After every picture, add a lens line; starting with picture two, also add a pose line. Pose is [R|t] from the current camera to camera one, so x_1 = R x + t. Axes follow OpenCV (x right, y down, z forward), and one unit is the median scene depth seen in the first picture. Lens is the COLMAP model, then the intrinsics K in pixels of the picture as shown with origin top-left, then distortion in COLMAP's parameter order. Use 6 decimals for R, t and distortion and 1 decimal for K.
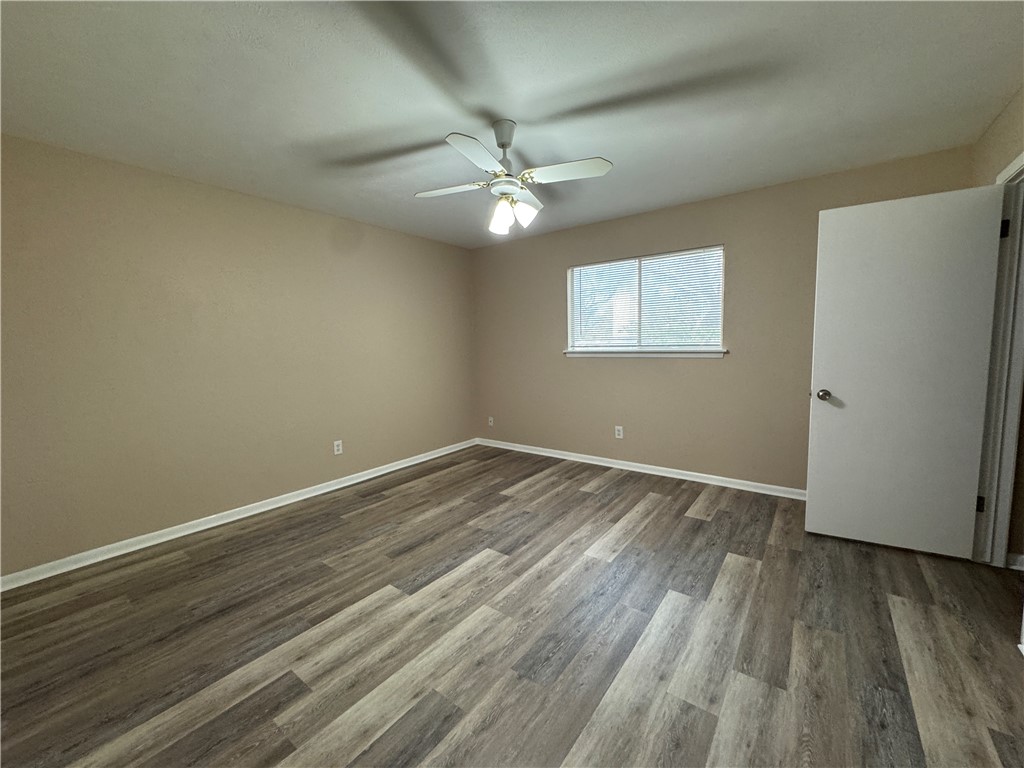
lens RADIAL K [[411.5, 0, 512.6], [0, 411.5, 383.2], [0, 0, 1]] dist [0.001135, 0.000340]
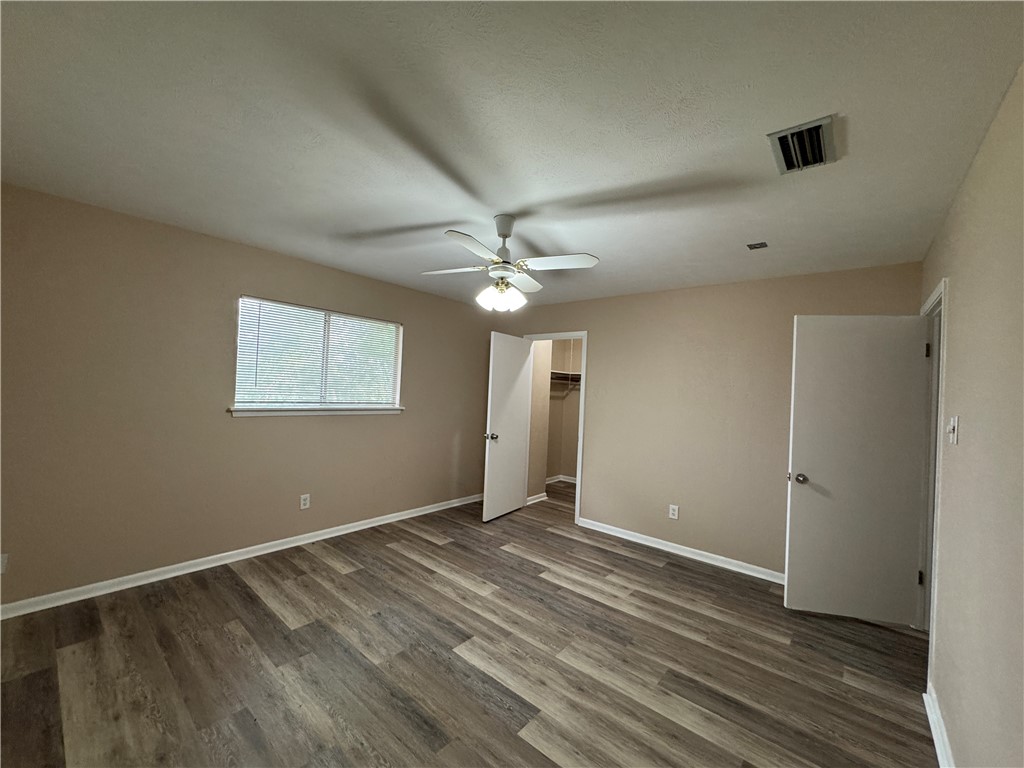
lens RADIAL K [[411.5, 0, 508.4], [0, 411.5, 386.0], [0, 0, 1]] dist [0.001135, 0.000340]
pose [[0.050087, 0.032413, 0.998219, -0.898858], [0.045637, 0.998355, -0.034707, -0.113085], [-0.997702, 0.047294, 0.048525, 0.778980]]
